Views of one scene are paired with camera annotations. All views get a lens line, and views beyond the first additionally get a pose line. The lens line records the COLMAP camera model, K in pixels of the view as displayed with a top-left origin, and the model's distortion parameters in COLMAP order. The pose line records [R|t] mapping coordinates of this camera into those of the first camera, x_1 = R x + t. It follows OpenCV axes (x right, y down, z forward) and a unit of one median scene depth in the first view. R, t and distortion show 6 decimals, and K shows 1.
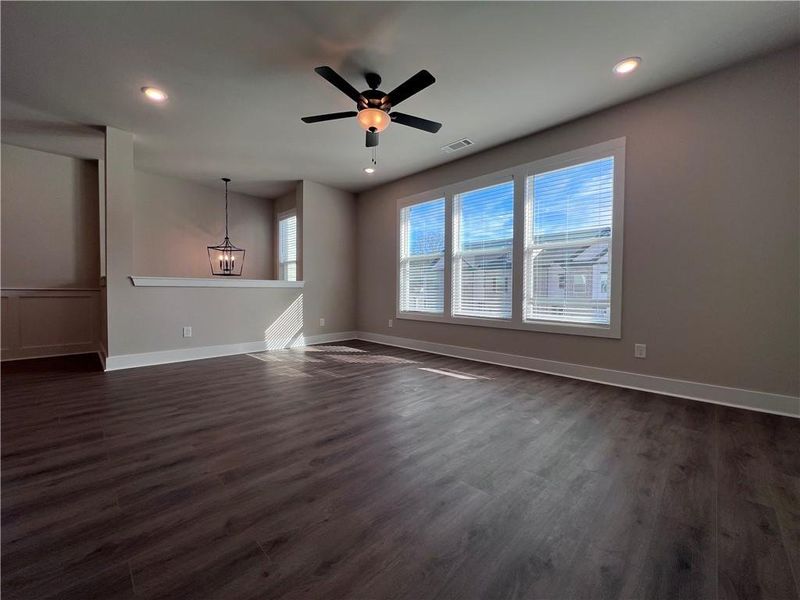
lens RADIAL K [[320.8, 0, 398.9], [0, 320.8, 295.5], [0, 0, 1]] dist [0.000547, 0.000056]
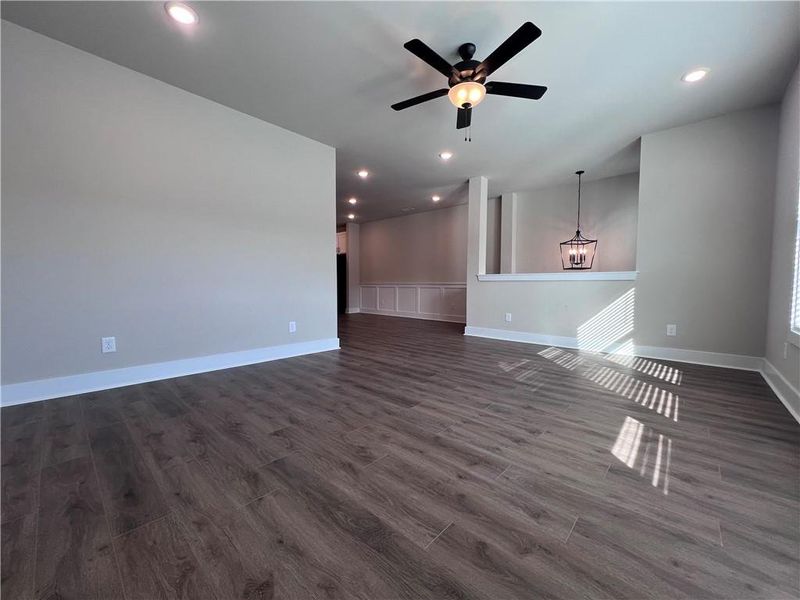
lens RADIAL K [[318.4, 0, 397.0], [0, 318.4, 299.7], [0, 0, 1]] dist [-0.000998, -0.000035]
pose [[0.038290, 0.042877, -0.998346, 0.685463], [-0.019812, 0.998915, 0.042141, 0.002078], [0.999070, 0.018165, 0.039098, 0.636616]]
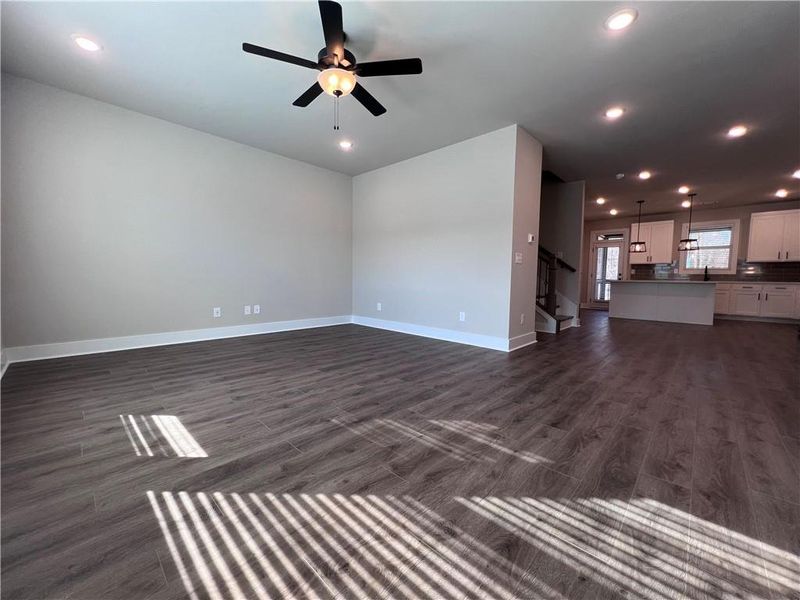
lens RADIAL K [[318.4, 0, 397.0], [0, 318.4, 299.7], [0, 0, 1]] dist [-0.000998, -0.000035]
pose [[-0.999625, -0.019405, -0.019338, -0.195914], [-0.020928, 0.996417, 0.081943, -0.012145], [0.017678, 0.082317, -0.996449, 1.582470]]
